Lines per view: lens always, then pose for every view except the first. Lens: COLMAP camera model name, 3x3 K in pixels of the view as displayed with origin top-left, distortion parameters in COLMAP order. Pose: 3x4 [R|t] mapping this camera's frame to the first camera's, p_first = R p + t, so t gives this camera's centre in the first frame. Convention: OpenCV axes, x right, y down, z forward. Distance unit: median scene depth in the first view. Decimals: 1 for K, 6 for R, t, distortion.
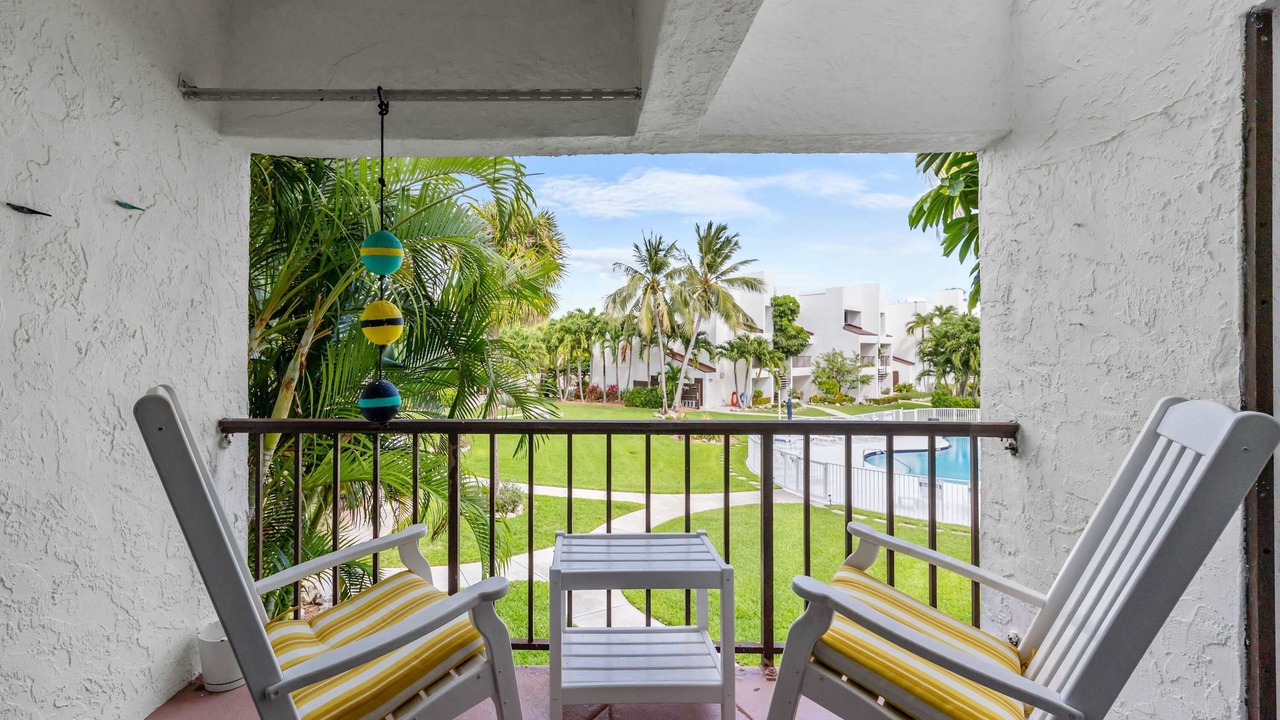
lens RADIAL K [[542.4, 0, 594.1], [0, 542.4, 363.4], [0, 0, 1]] dist [-0.000798, -0.000201]
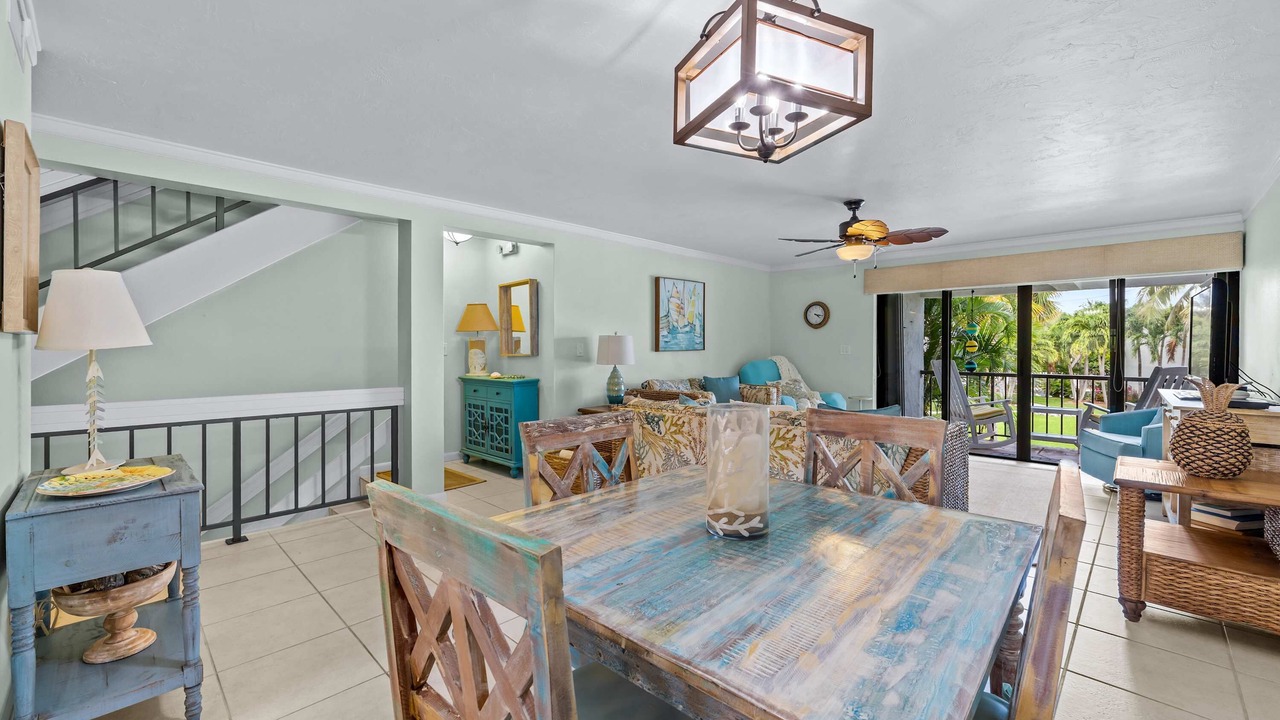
lens RADIAL K [[524.5, 0, 632.6], [0, 524.5, 352.6], [0, 0, 1]] dist [0.001137, 0.000414]
pose [[0.715260, 0.010892, -0.698773, 0.030218], [-0.018023, 0.999833, -0.002863, 0.001630], [0.698626, 0.014642, 0.715338, -0.204917]]
